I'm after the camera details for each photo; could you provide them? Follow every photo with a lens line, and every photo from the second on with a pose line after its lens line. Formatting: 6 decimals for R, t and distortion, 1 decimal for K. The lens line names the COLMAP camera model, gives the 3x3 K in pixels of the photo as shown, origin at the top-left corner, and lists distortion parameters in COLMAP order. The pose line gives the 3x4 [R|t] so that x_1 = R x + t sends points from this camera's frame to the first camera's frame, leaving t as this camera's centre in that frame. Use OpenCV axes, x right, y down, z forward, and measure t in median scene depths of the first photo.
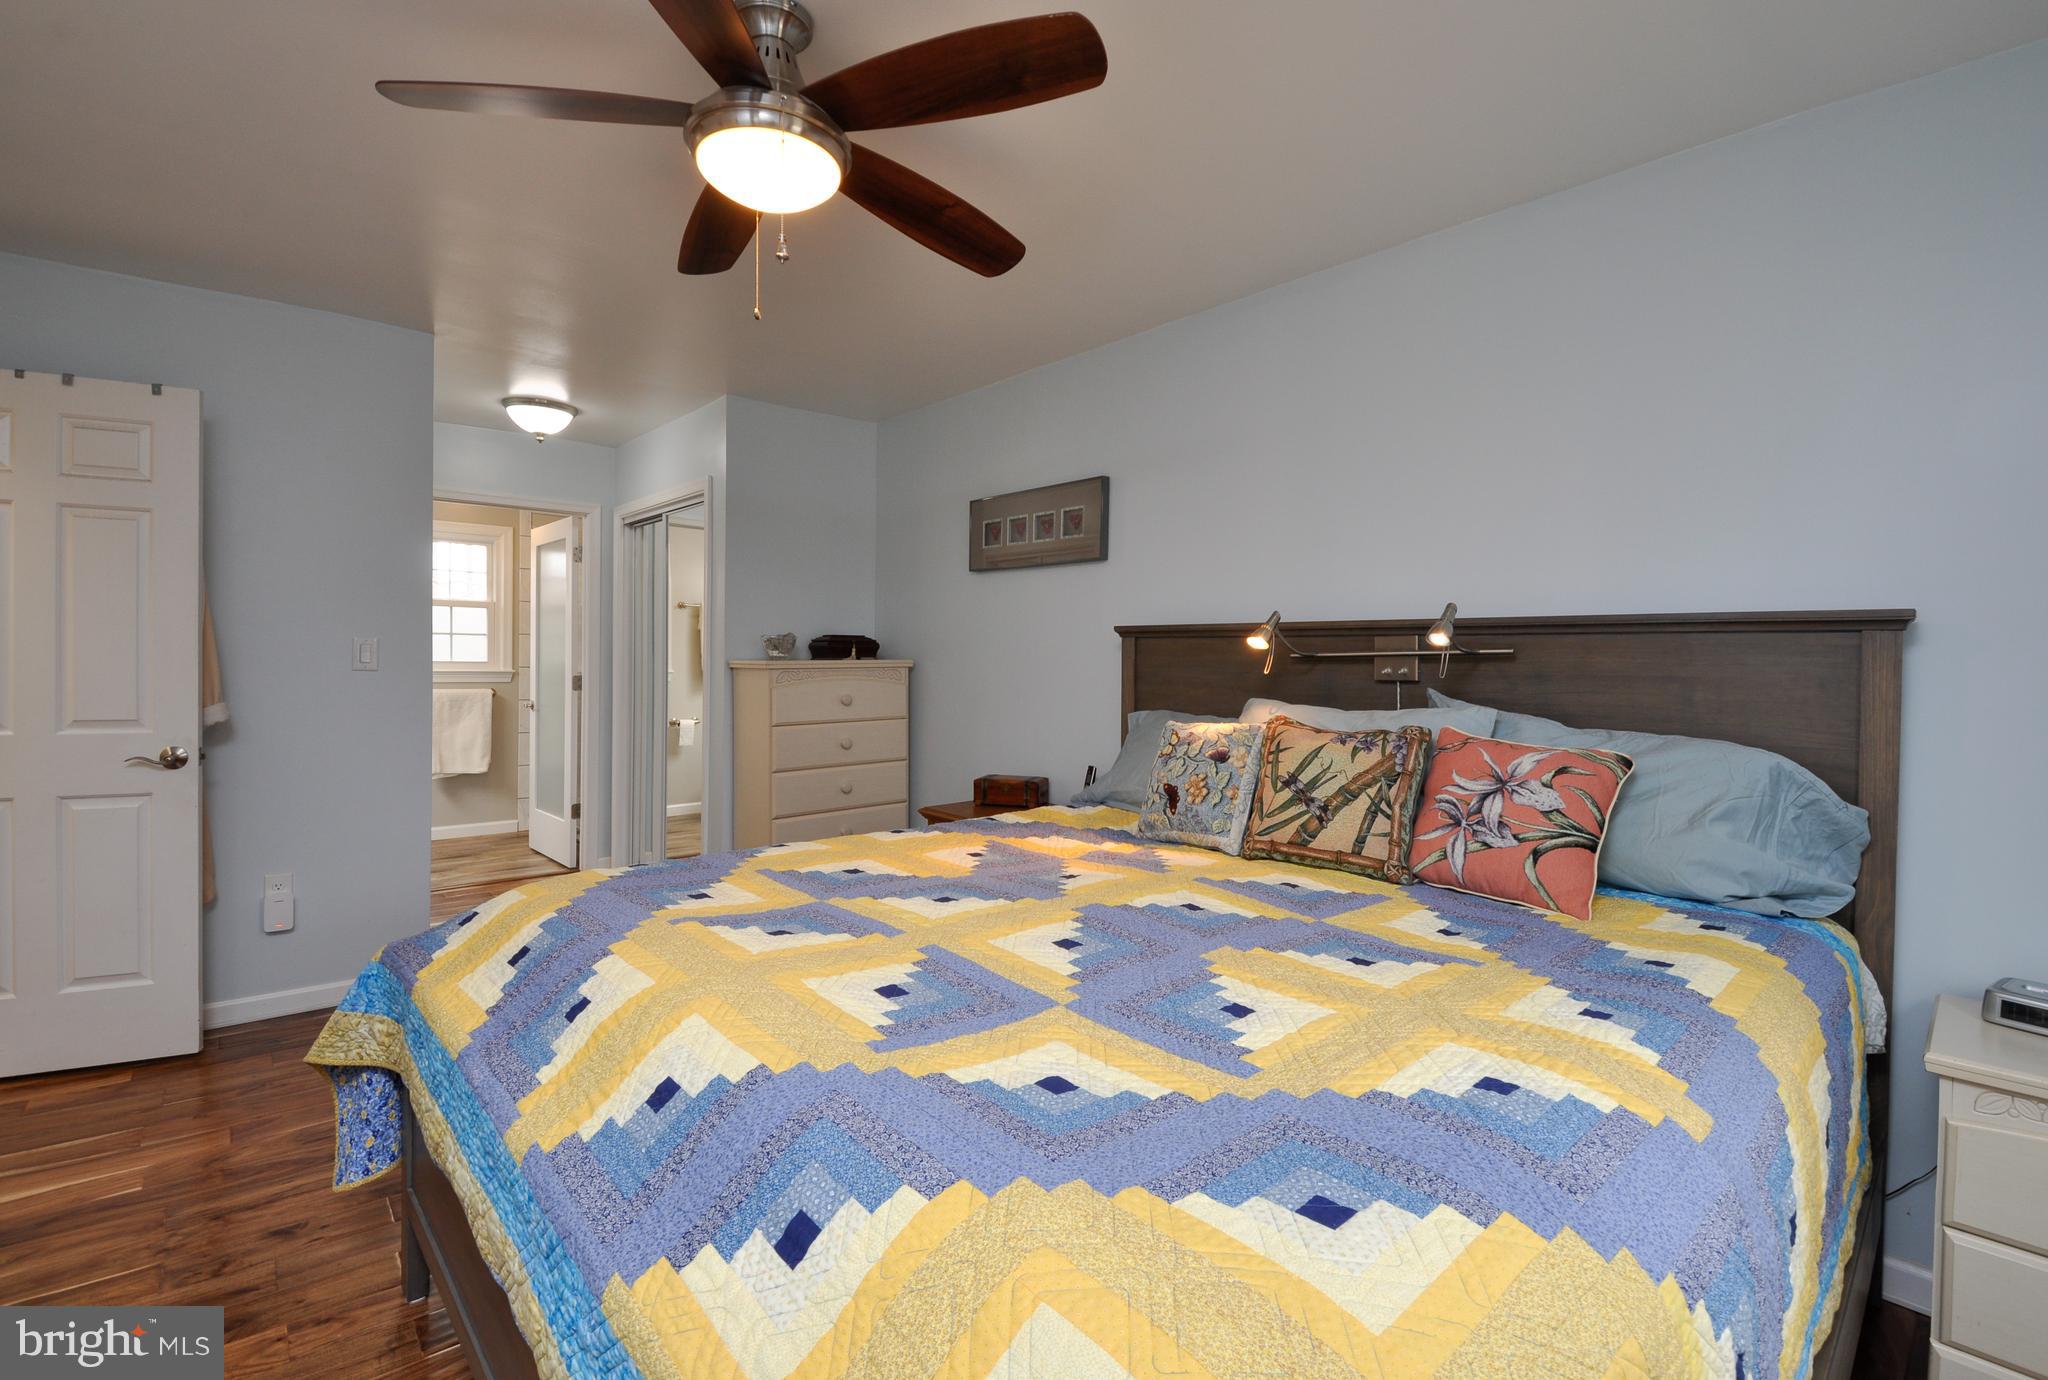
lens RADIAL K [[914.8, 0, 1020.1], [0, 914.8, 654.4], [0, 0, 1]] dist [-0.003123, -0.000720]
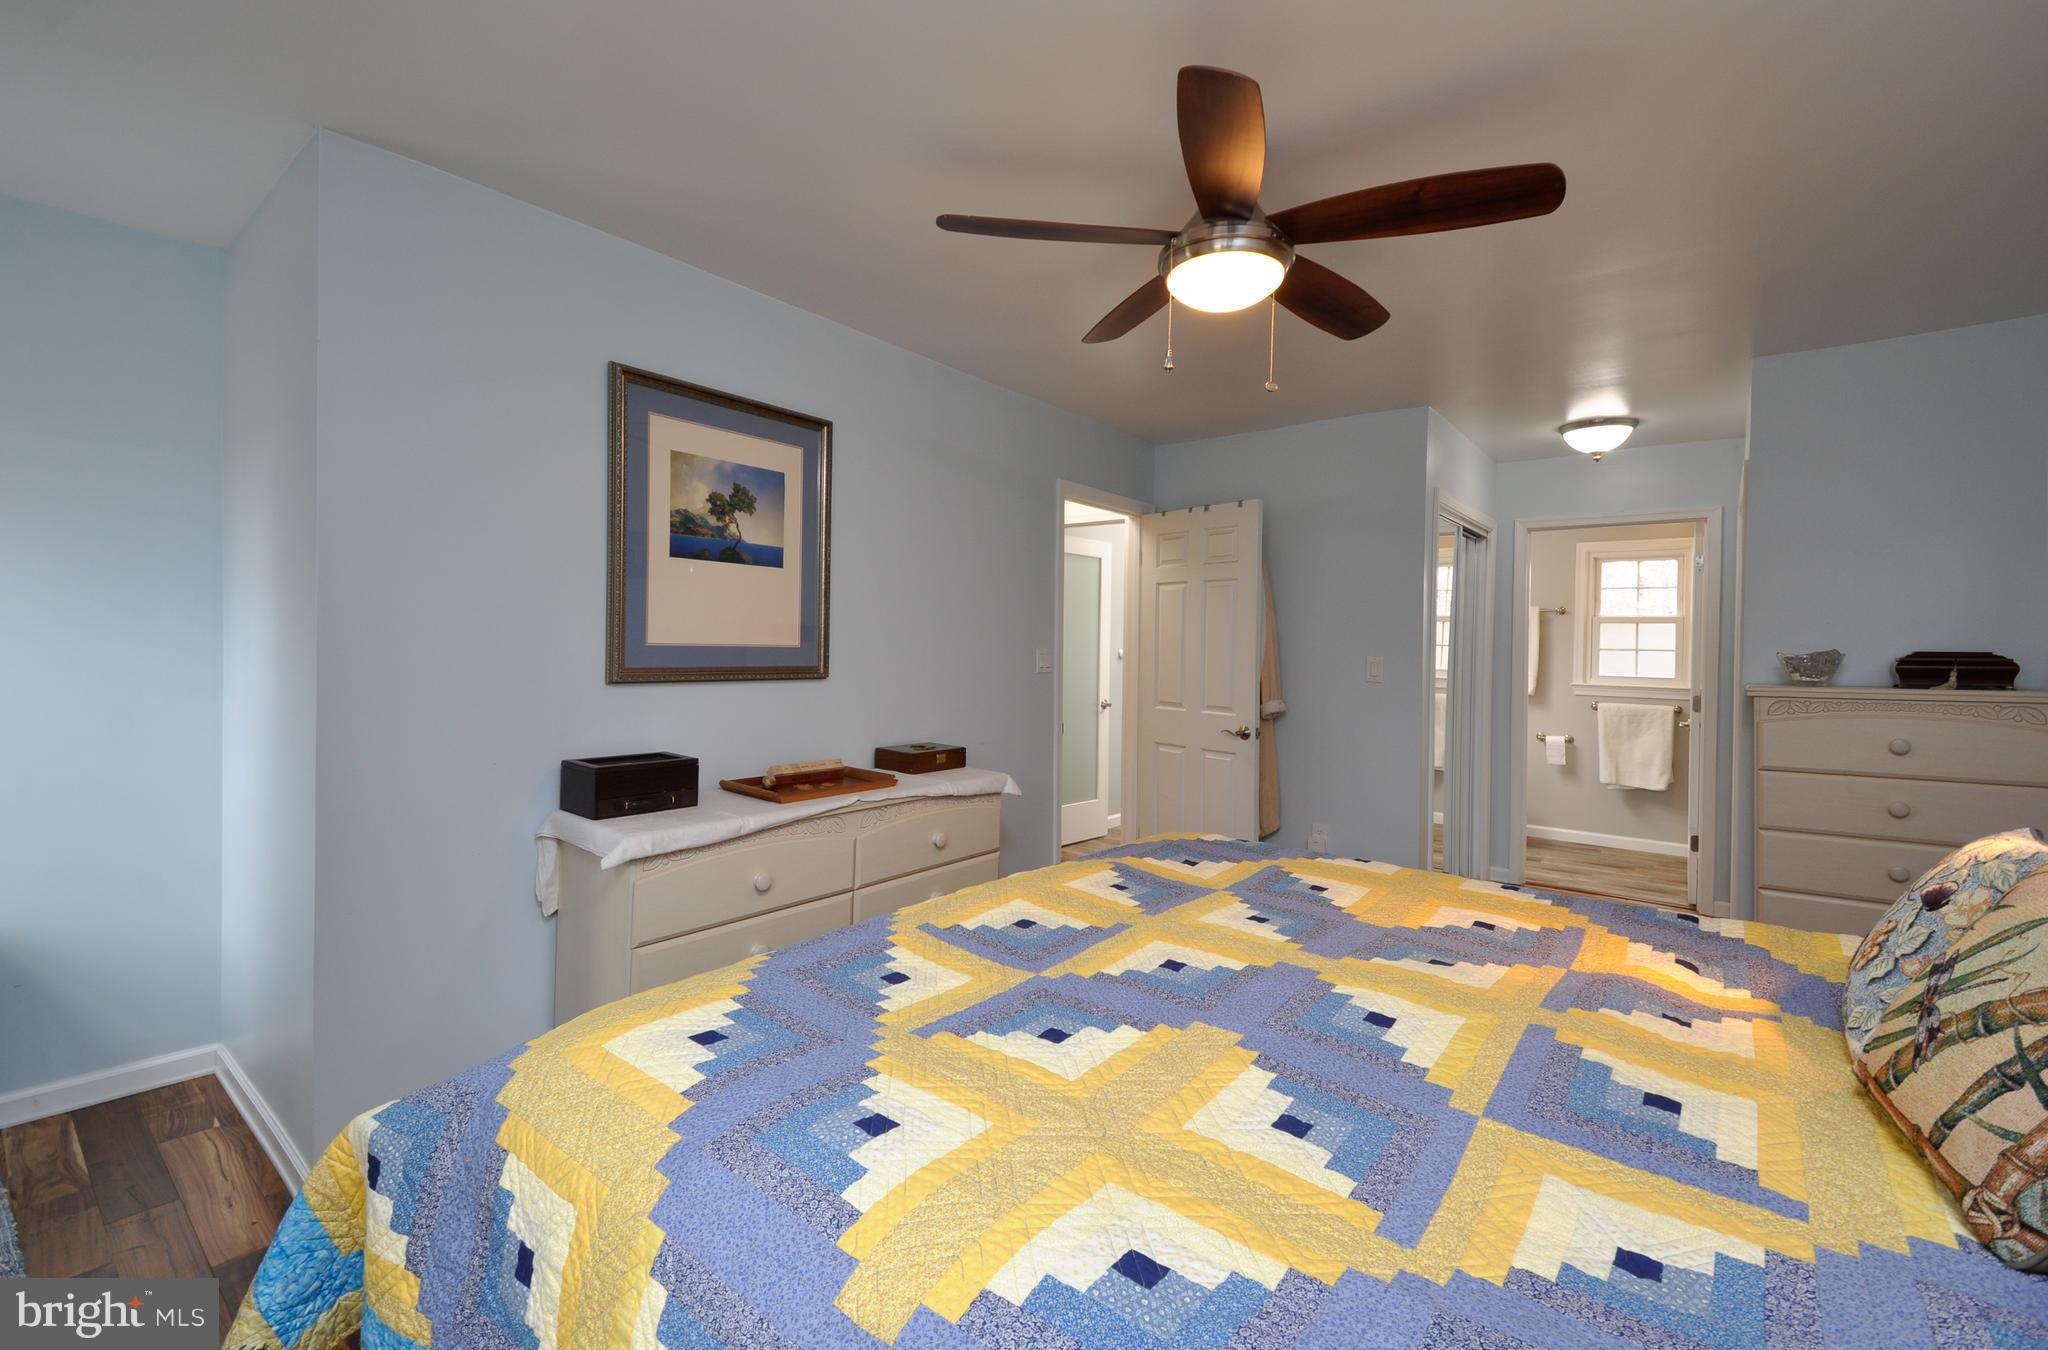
lens RADIAL K [[888.8, 0, 1019.4], [0, 888.8, 654.4], [0, 0, 1]] dist [-0.001678, -0.011286]
pose [[0.164551, 0.001722, -0.986367, 0.597562], [-0.014050, 0.999901, -0.000598, -0.017817], [0.986268, 0.013957, 0.164559, 0.391006]]
